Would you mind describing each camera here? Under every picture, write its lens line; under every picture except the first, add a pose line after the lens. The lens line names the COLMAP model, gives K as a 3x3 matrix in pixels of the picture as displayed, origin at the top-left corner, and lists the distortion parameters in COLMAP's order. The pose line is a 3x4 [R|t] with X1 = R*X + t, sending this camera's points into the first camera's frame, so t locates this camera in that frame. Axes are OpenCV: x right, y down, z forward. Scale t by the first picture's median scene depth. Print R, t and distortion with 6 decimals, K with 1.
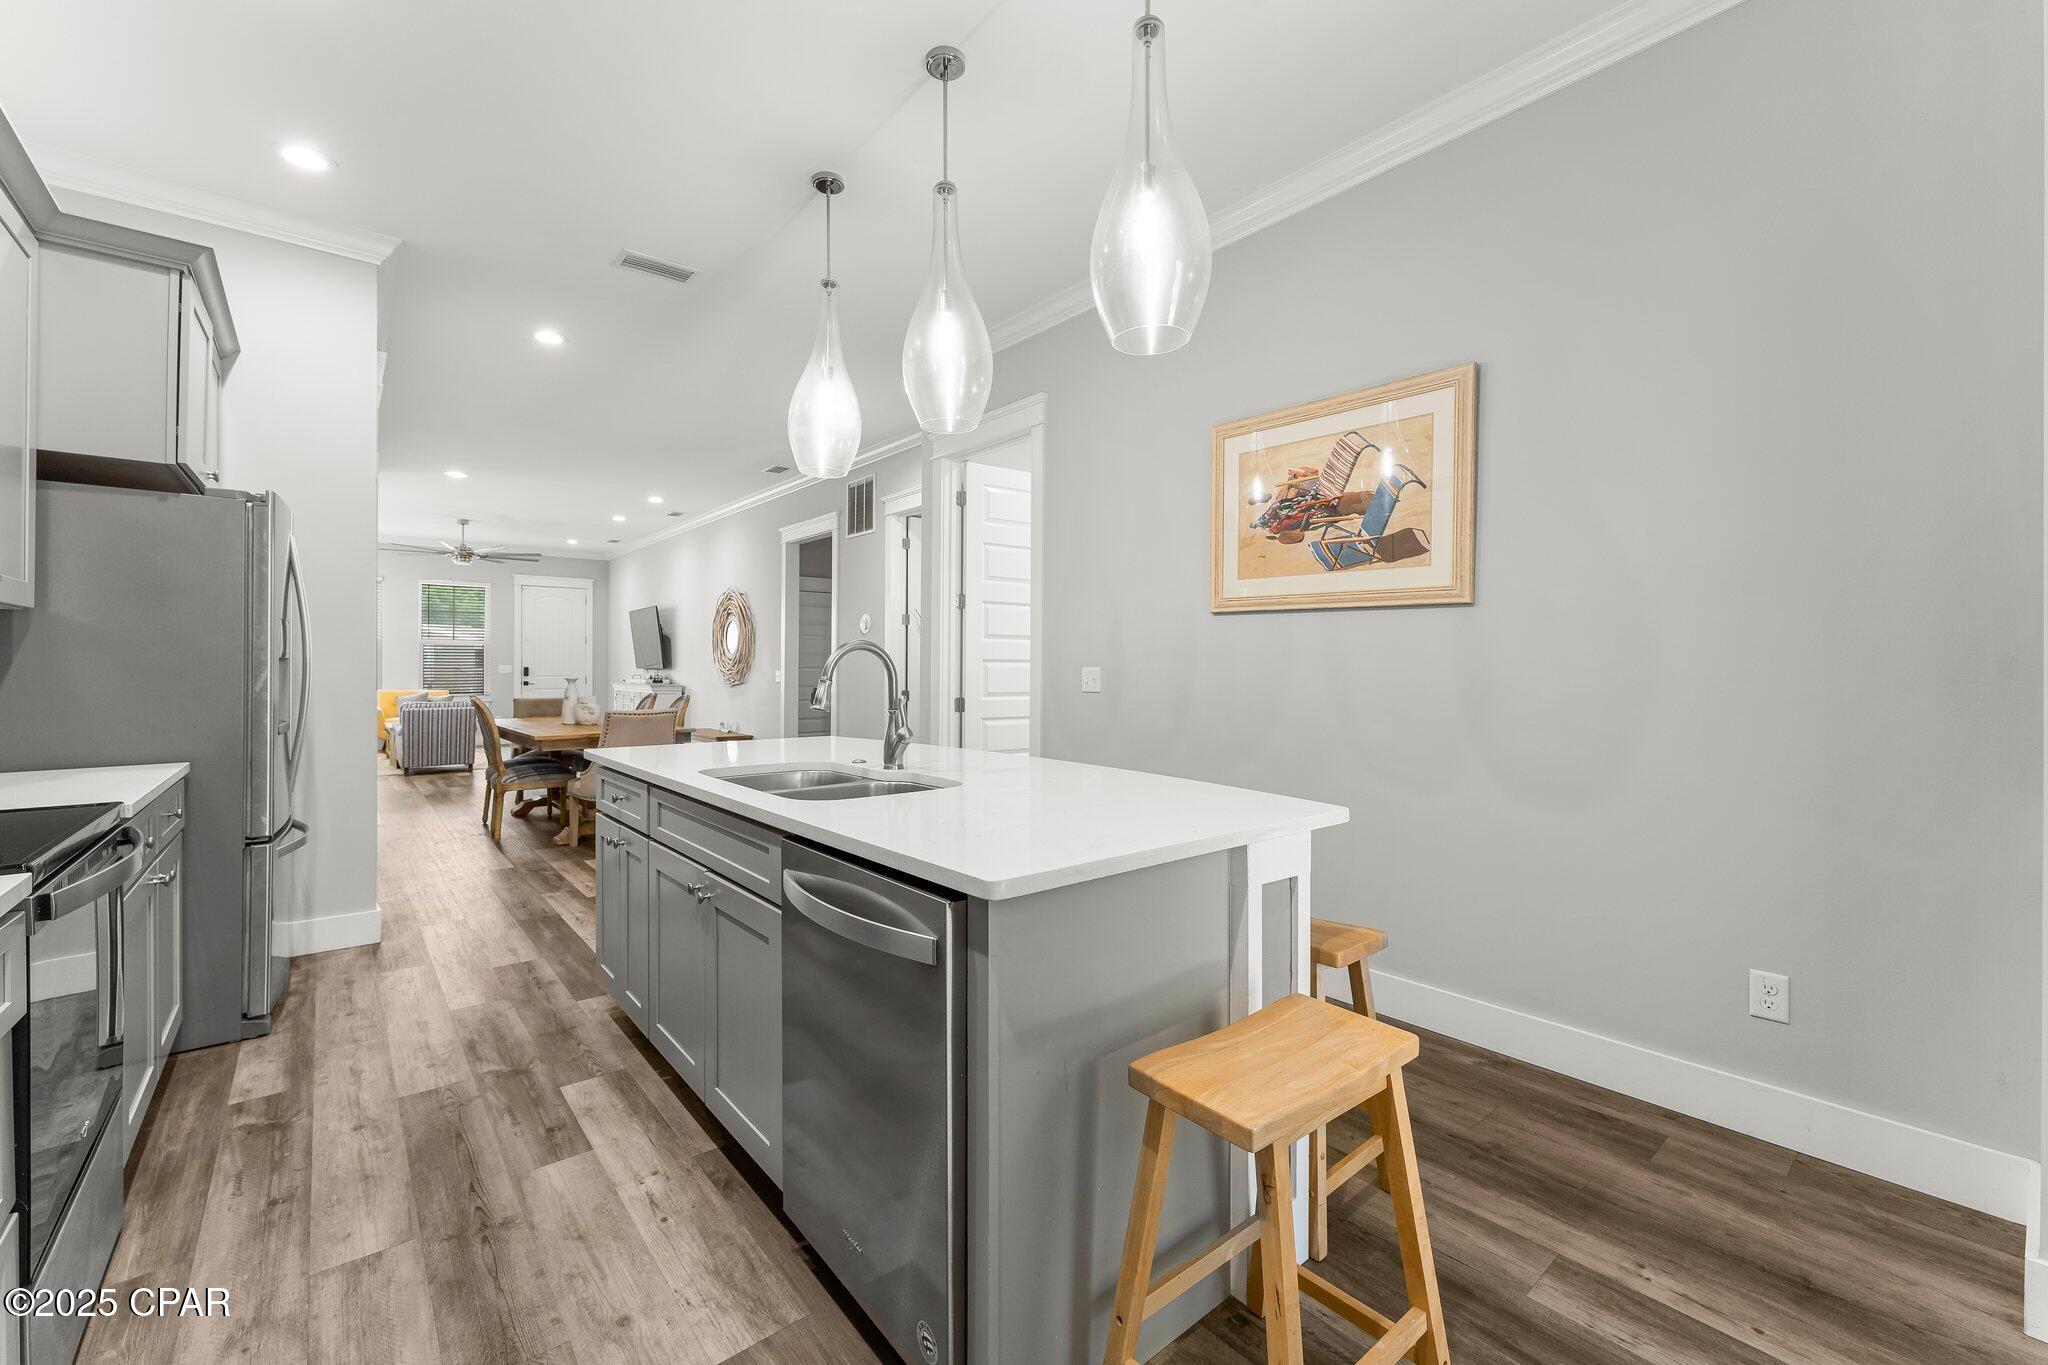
lens RADIAL K [[853.9, 0, 1019.7], [0, 853.9, 675.3], [0, 0, 1]] dist [-0.000526, -0.000643]
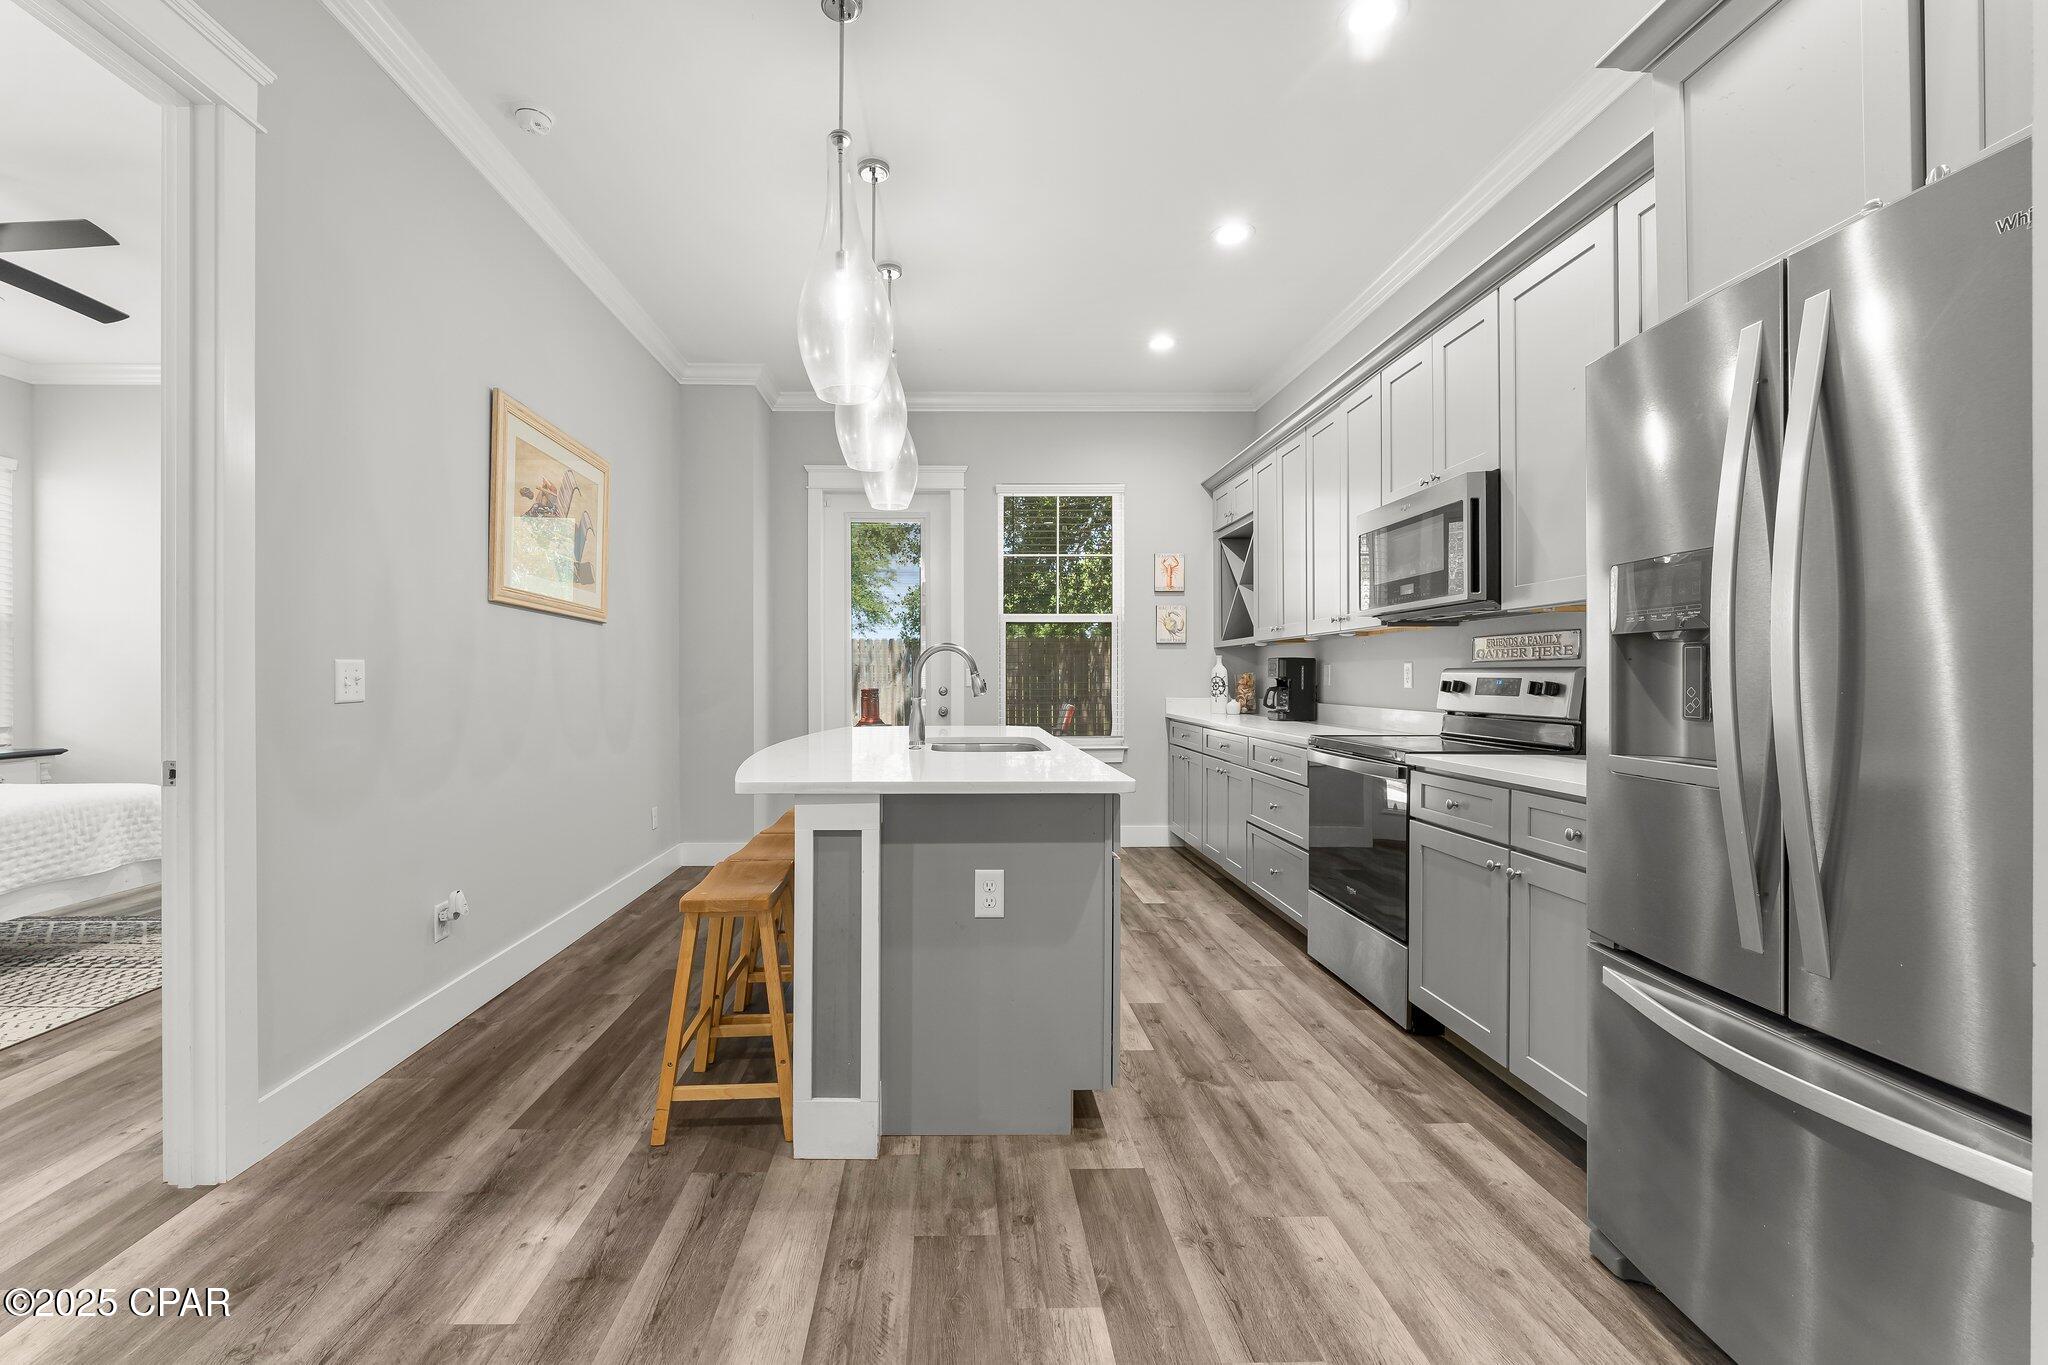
lens RADIAL K [[853.9, 0, 1006.8], [0, 853.9, 671.7], [0, 0, 1]] dist [-0.000526, -0.000643]
pose [[-0.812957, -0.004308, 0.582308, -0.983221], [-0.003630, 0.999991, 0.002331, -0.005046], [-0.582313, -0.000219, -0.812965, 1.926555]]
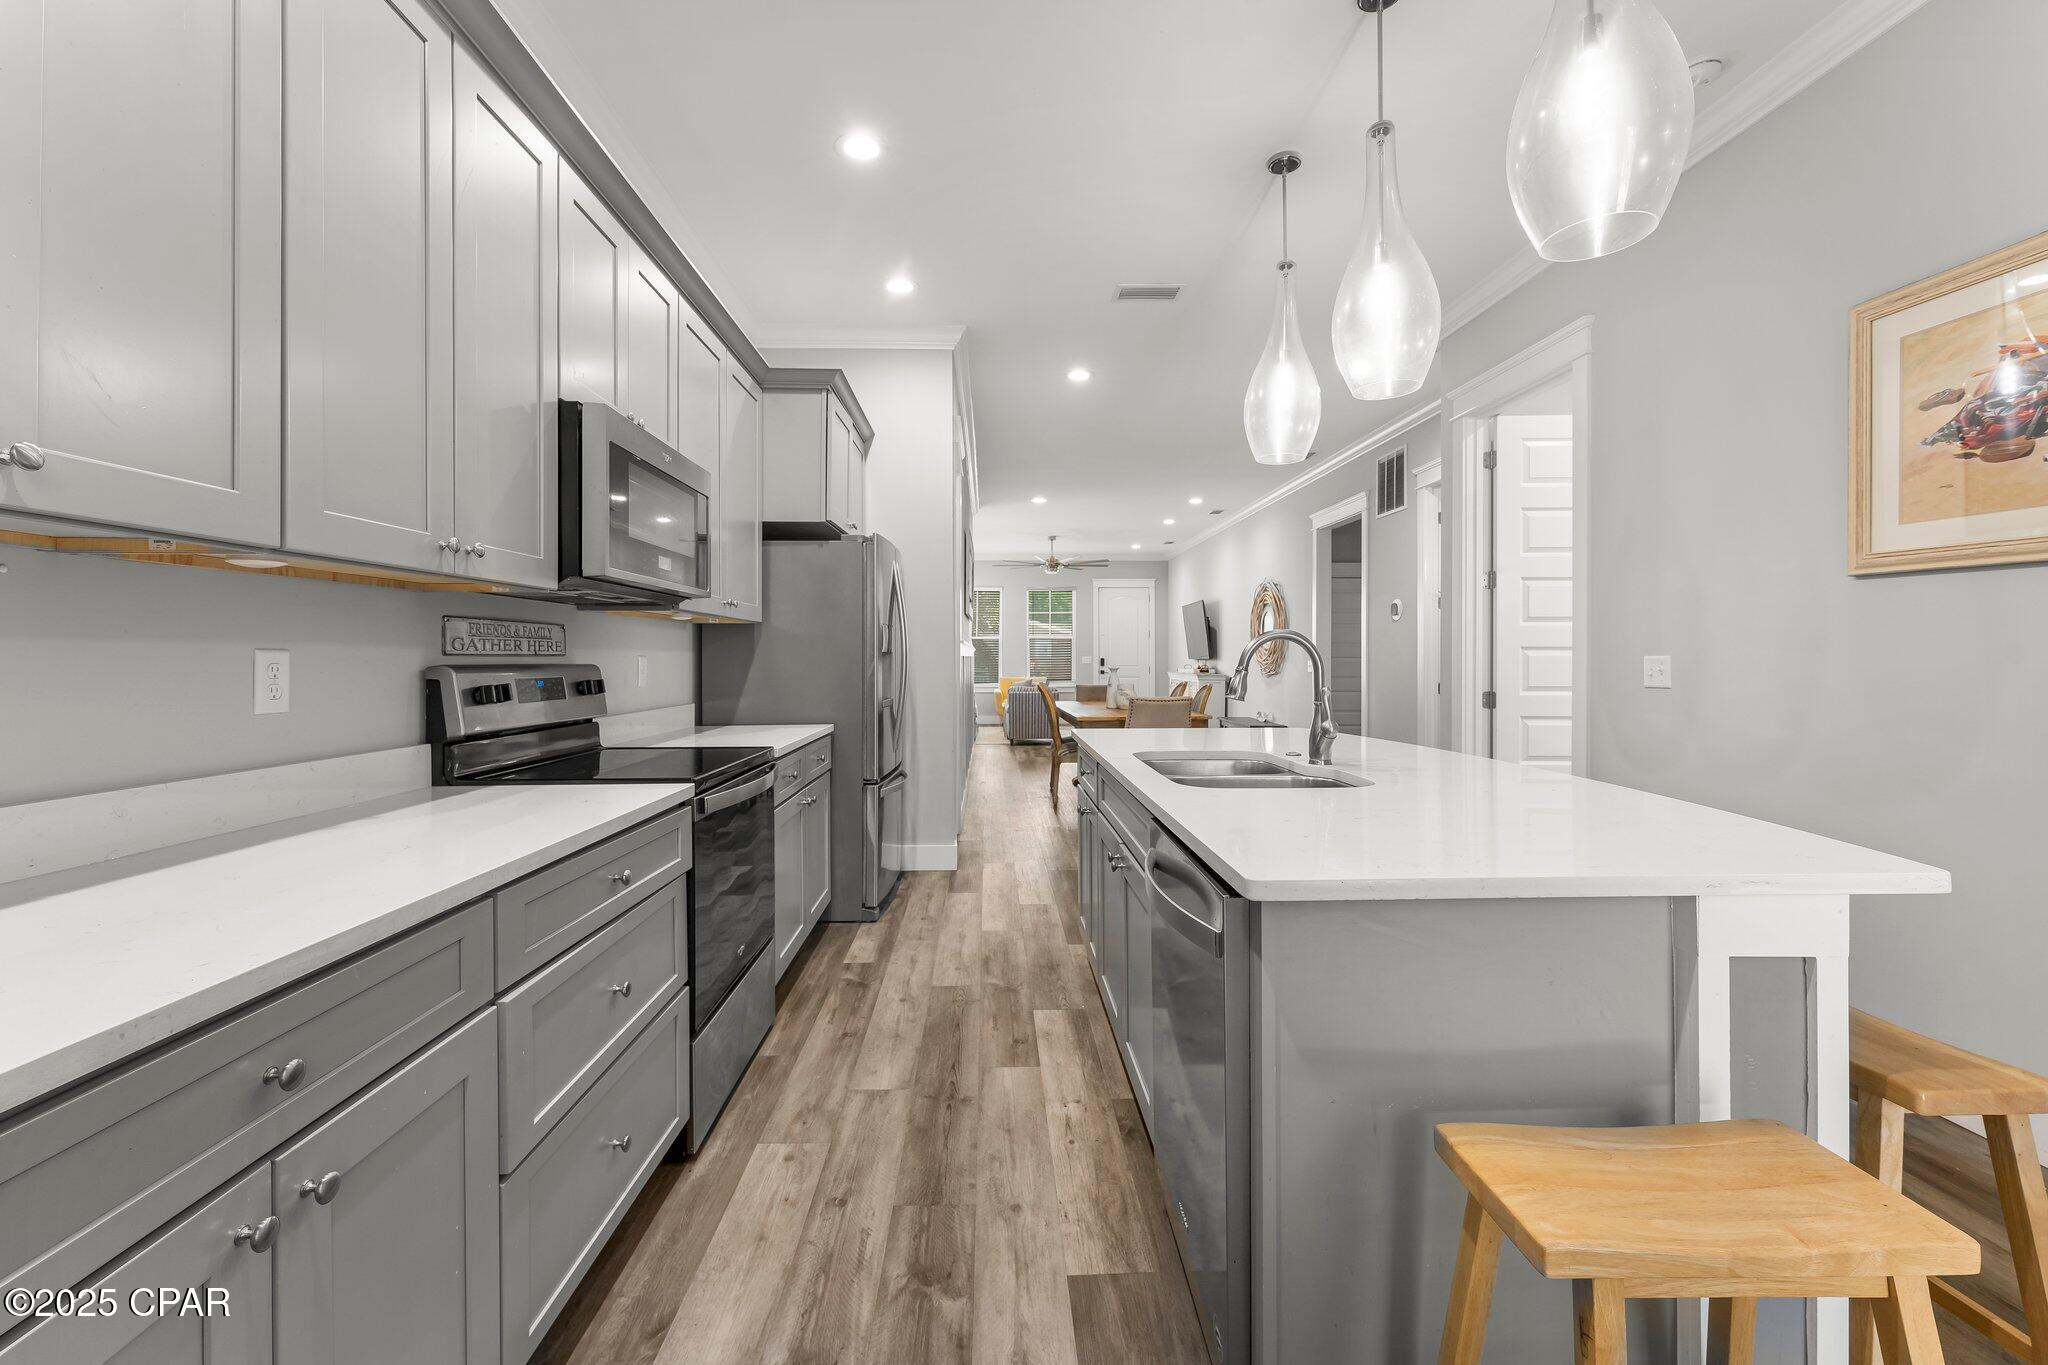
lens RADIAL K [[853.9, 0, 993.8], [0, 853.9, 665.9], [0, 0, 1]] dist [-0.000526, -0.000643]
pose [[0.778892, 0.001802, -0.627155, 0.159946], [-0.001577, 0.999998, 0.000915, 0.000568], [0.627156, 0.000276, 0.778894, 0.033594]]
